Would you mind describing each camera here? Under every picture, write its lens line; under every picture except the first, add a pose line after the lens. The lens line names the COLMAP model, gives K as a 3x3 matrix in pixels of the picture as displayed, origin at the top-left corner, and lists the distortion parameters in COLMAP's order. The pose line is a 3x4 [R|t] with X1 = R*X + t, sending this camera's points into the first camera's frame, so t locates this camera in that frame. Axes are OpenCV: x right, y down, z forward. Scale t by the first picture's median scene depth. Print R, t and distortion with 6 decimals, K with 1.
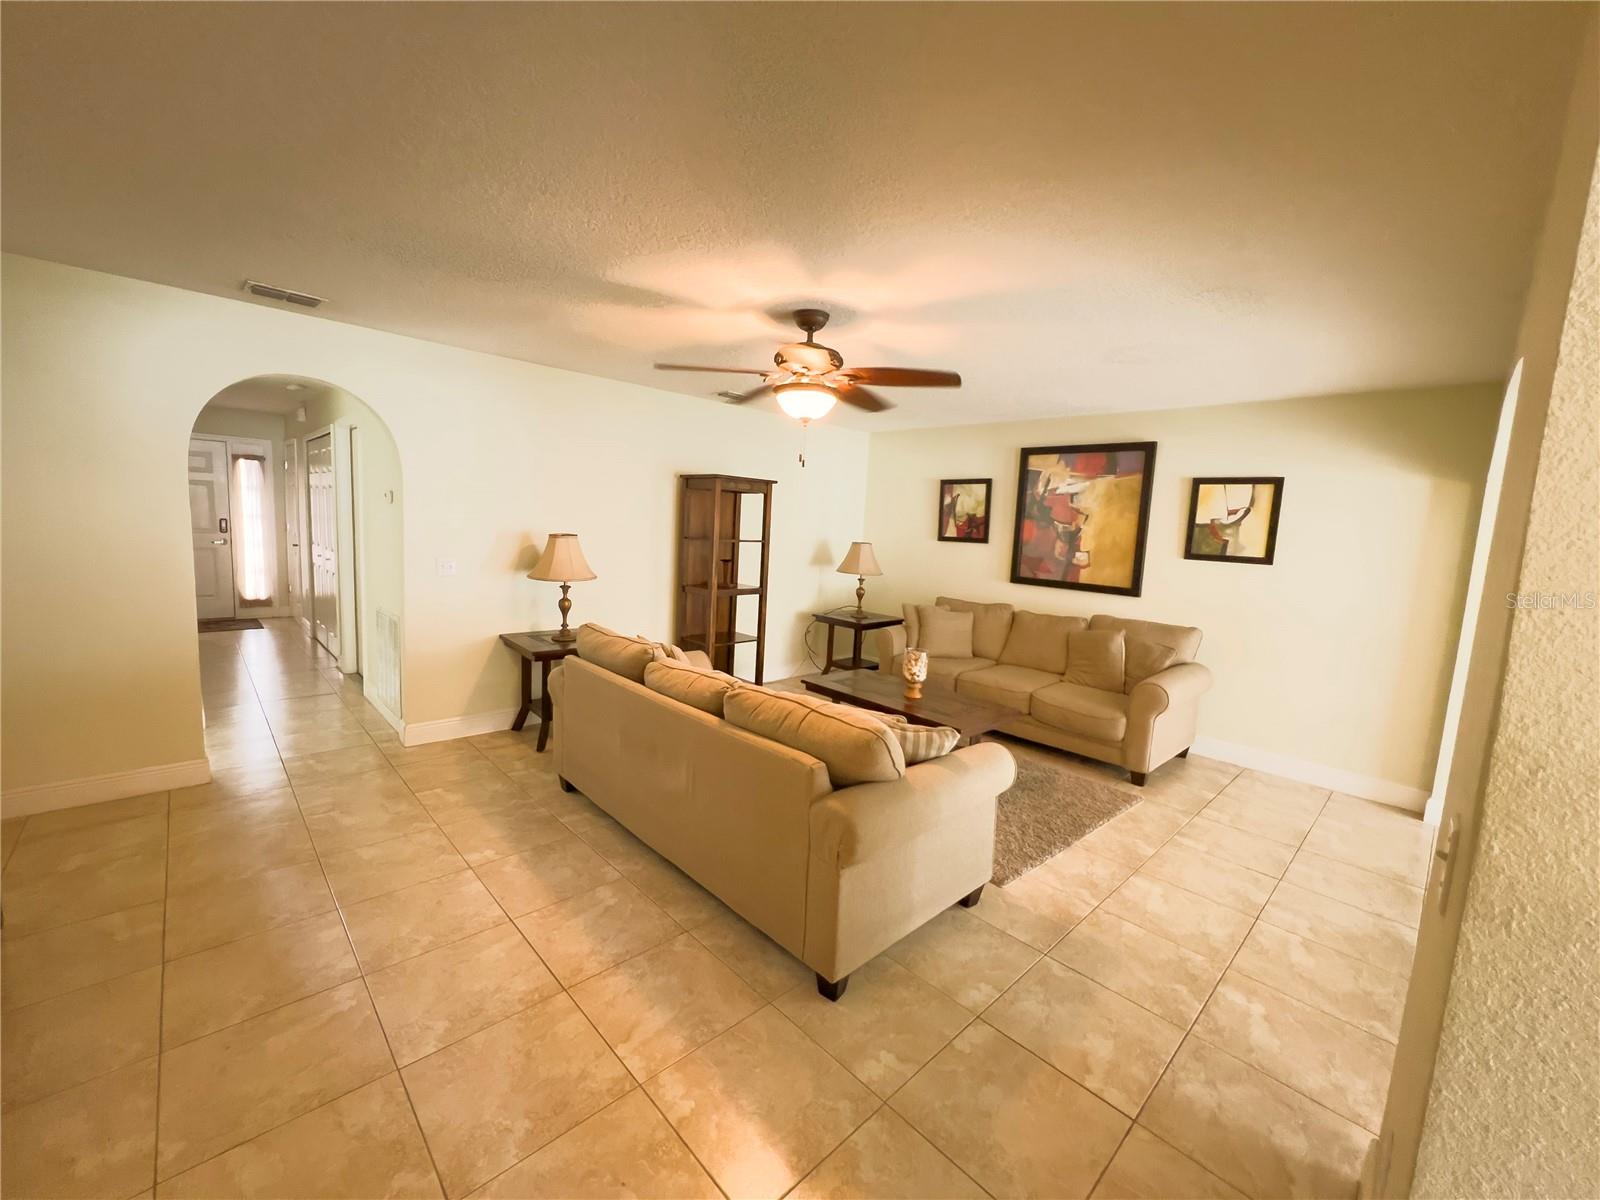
lens RADIAL K [[640.1, 0, 795.8], [0, 640.1, 597.6], [0, 0, 1]] dist [0.000697, 0.000140]
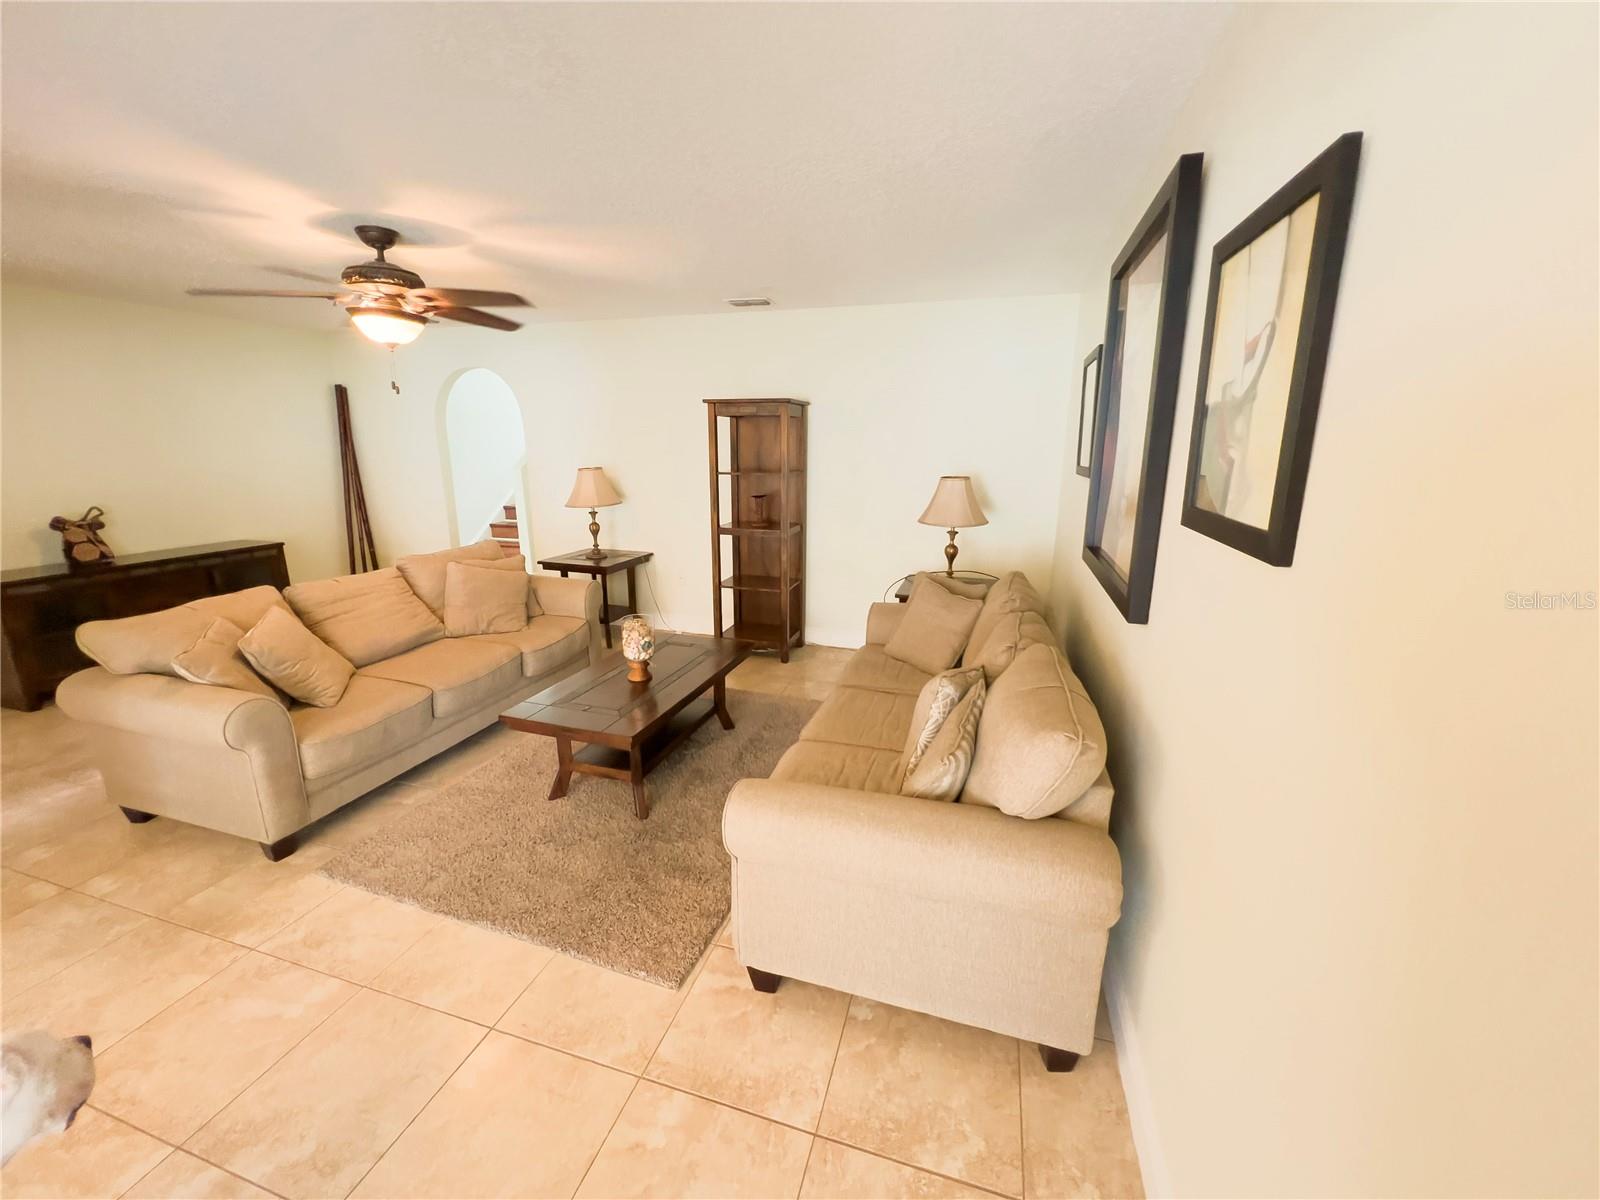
lens RADIAL K [[640.1, 0, 793.3], [0, 640.1, 582.3], [0, 0, 1]] dist [0.000697, 0.000140]
pose [[0.490320, 0.141896, -0.859914, 0.838472], [-0.080133, 0.989818, 0.117640, -0.057583], [0.867851, 0.011227, 0.496698, 0.711841]]
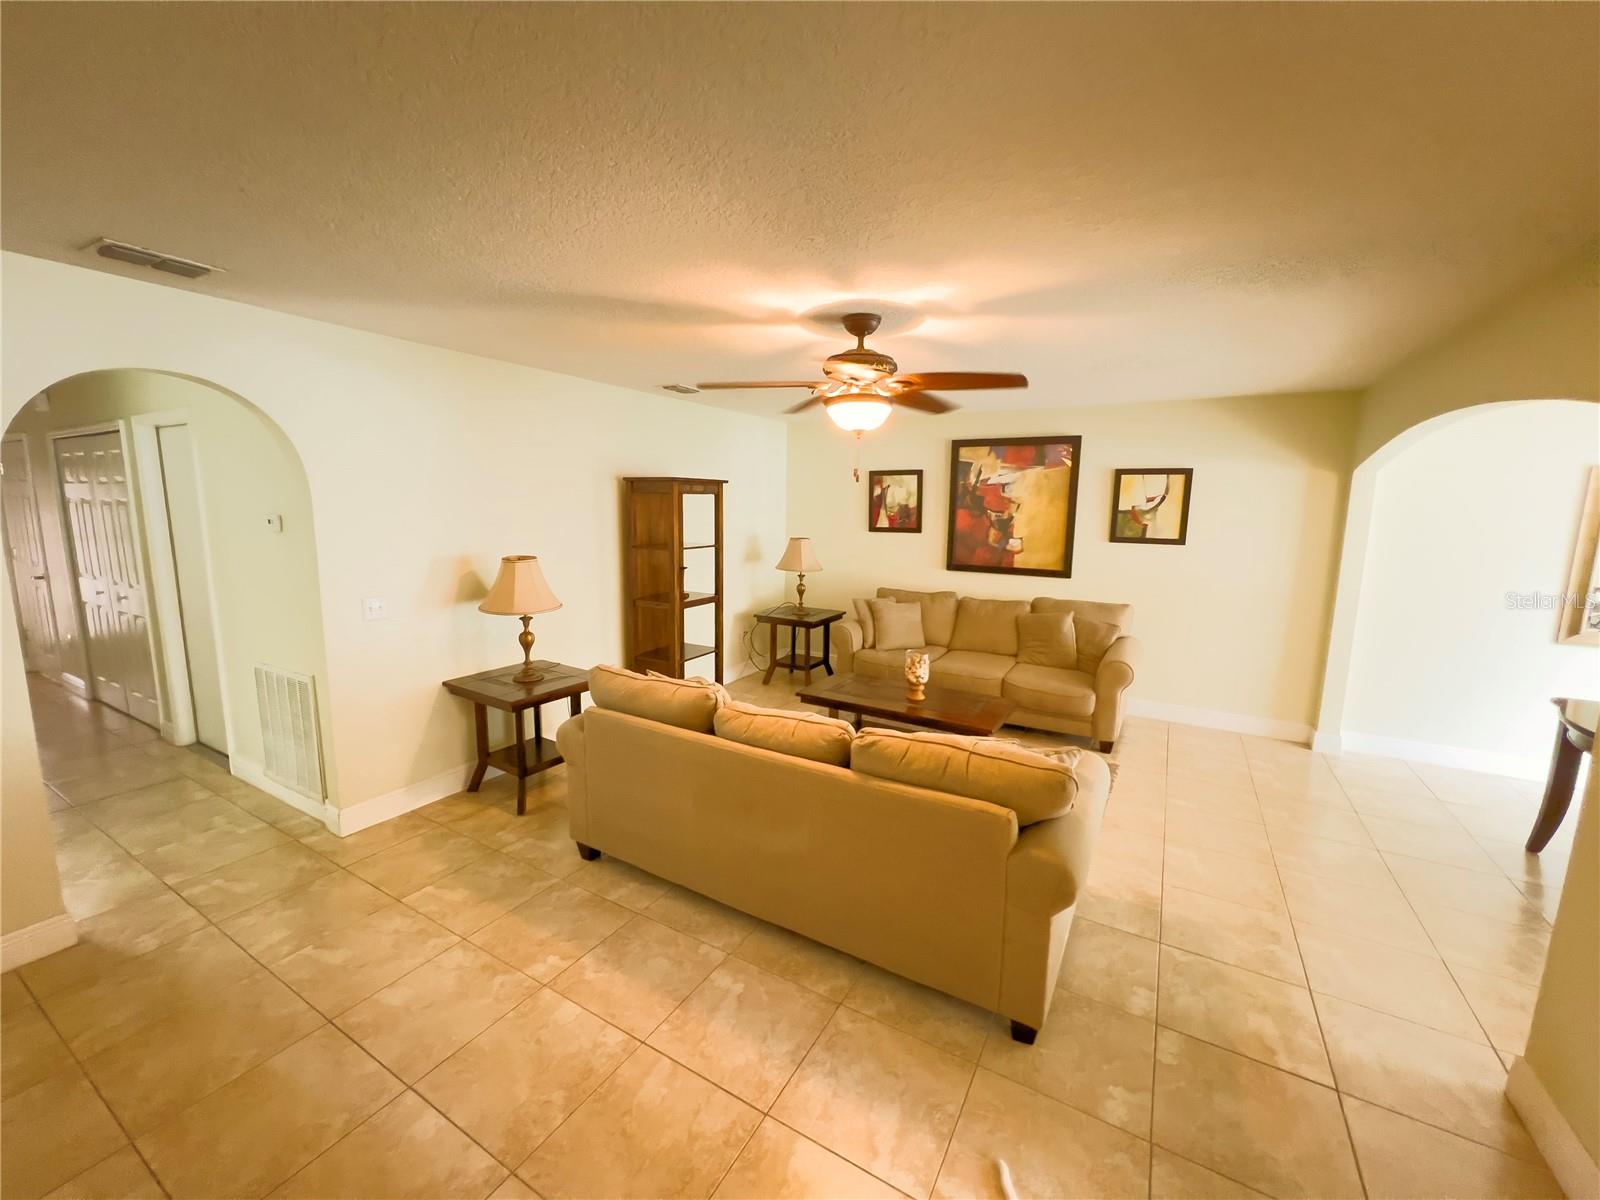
lens RADIAL K [[640.1, 0, 796.0], [0, 640.1, 598.0], [0, 0, 1]] dist [0.000697, 0.000140]
pose [[0.960624, -0.079407, 0.266264, -0.232365], [0.068561, 0.996403, 0.049801, -0.060174], [-0.269261, -0.029585, 0.962613, 0.079284]]
